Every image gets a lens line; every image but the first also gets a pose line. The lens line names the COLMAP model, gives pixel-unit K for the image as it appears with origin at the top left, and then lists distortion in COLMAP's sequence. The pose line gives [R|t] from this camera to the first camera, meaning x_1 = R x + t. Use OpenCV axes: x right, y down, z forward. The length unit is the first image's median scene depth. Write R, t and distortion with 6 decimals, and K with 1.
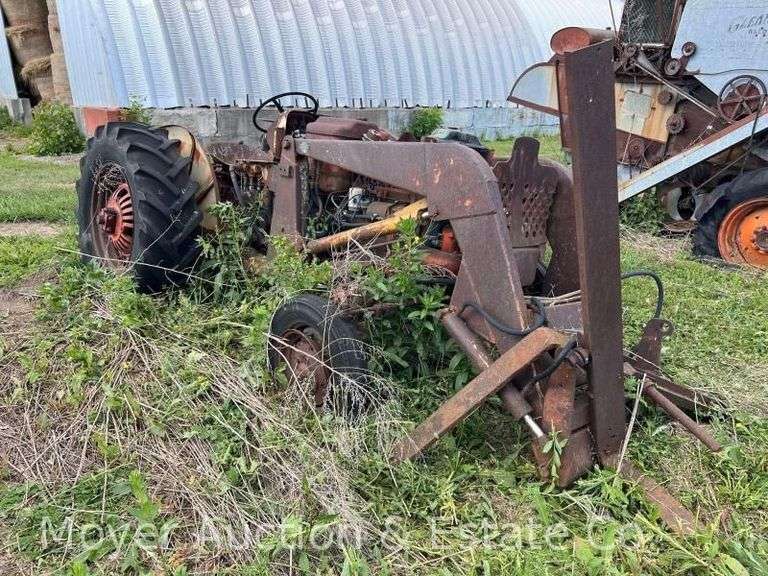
lens RADIAL K [[591.5, 0, 384.0], [0, 591.5, 288.0], [0, 0, 1]] dist [0.043736, -0.045231]
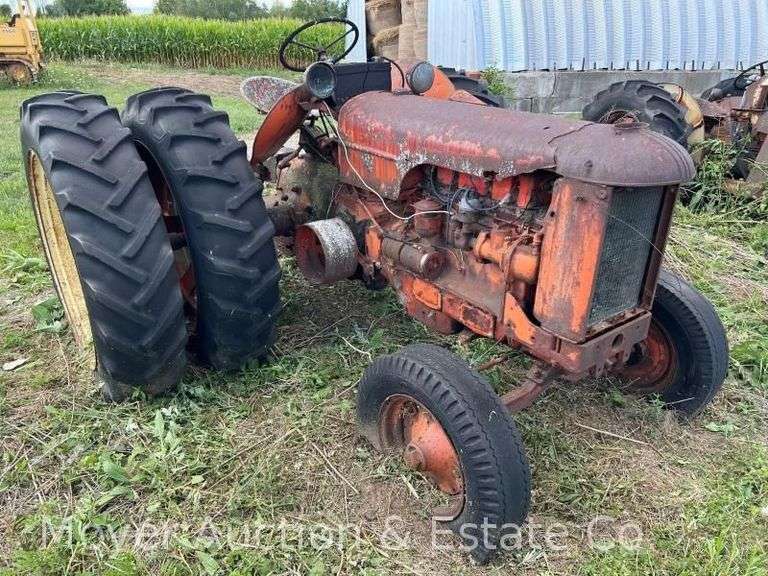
lens RADIAL K [[591.5, 0, 384.0], [0, 591.5, 288.0], [0, 0, 1]] dist [0.043736, -0.045231]
pose [[0.914783, 0.141050, -0.378519, -0.166819], [-0.119924, 0.989639, 0.078950, 0.076542], [0.385733, -0.026828, 0.922220, -0.250429]]
